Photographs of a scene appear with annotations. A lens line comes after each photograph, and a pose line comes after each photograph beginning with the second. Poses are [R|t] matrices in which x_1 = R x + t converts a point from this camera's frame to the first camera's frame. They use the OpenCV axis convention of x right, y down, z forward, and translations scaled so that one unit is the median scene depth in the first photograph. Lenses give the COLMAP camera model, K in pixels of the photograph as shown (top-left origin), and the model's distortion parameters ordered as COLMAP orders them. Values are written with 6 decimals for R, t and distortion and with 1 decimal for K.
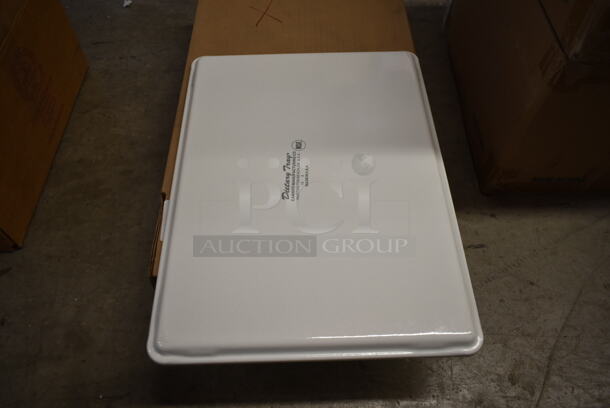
lens RADIAL K [[470.8, 0, 303.3], [0, 470.8, 204.0], [0, 0, 1]] dist [-0.019393, 0.010298]
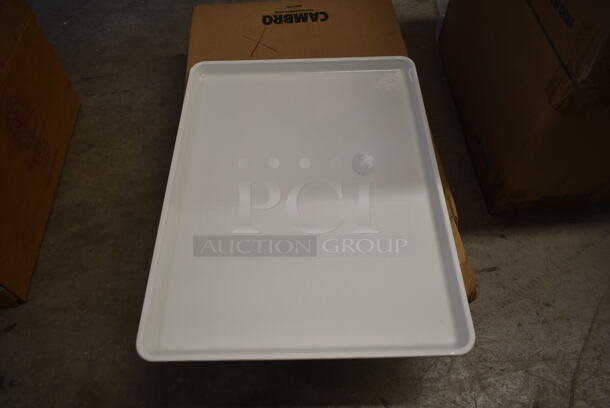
lens RADIAL K [[470.8, 0, 304.6], [0, 470.8, 203.6], [0, 0, 1]] dist [-0.019393, 0.010298]
pose [[0.997877, -0.062505, 0.018272, -0.028806], [0.062581, 0.998033, -0.003633, -0.068507], [-0.018009, 0.004769, 0.999826, 0.017415]]
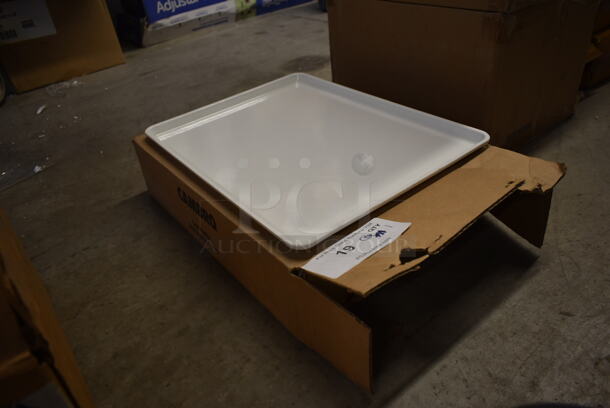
lens RADIAL K [[470.8, 0, 304.0], [0, 470.8, 202.5], [0, 0, 1]] dist [-0.019393, 0.010298]
pose [[0.787325, -0.417117, 0.454019, -0.531301], [0.570239, 0.772642, -0.279021, 0.112902], [-0.234409, 0.478579, 0.846176, 0.191569]]
